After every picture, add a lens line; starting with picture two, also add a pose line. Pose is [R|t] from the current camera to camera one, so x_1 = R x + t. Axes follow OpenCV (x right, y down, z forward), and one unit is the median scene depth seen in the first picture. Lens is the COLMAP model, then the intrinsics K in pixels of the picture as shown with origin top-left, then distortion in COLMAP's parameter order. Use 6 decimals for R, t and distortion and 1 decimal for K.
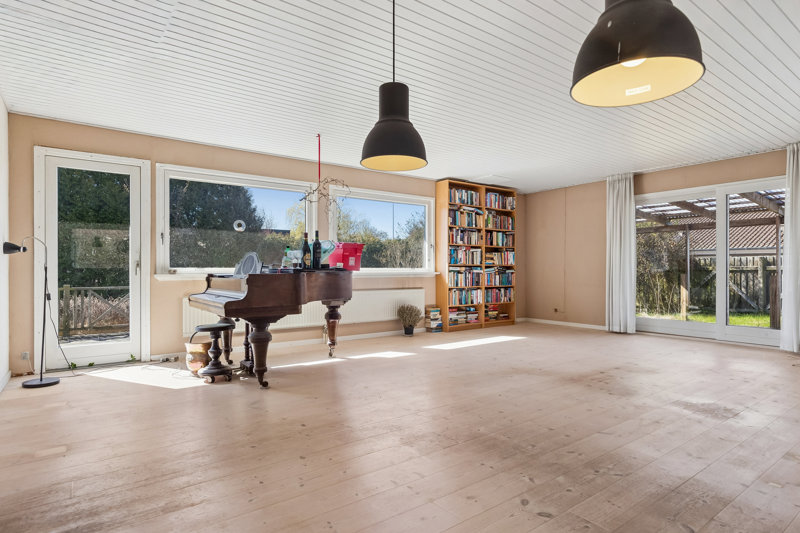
lens RADIAL K [[444.6, 0, 400.9], [0, 444.6, 271.9], [0, 0, 1]] dist [0.000537, -0.000177]
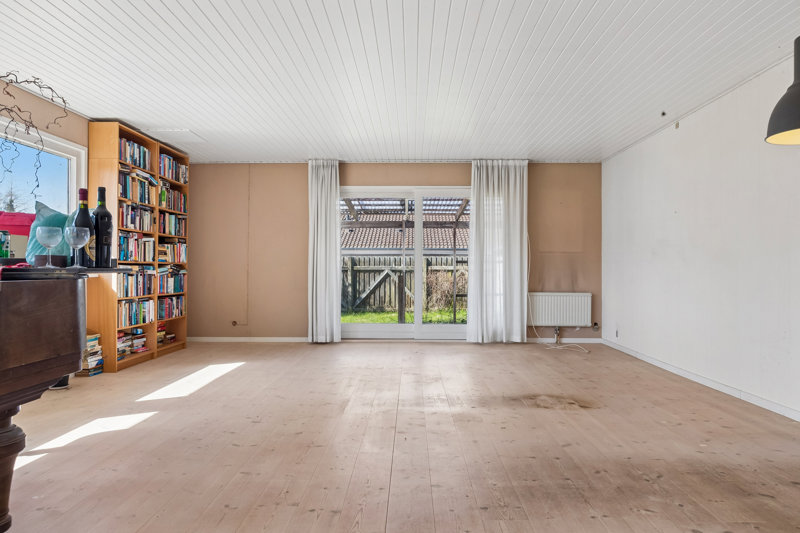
lens RADIAL K [[556.4, 0, 401.5], [0, 556.4, 264.8], [0, 0, 1]] dist [-0.001156, -0.004836]
pose [[0.593161, 0.007913, 0.805045, -0.272366], [0.002294, 0.999931, -0.011519, -0.001888], [-0.805081, 0.008680, 0.593102, 0.228085]]
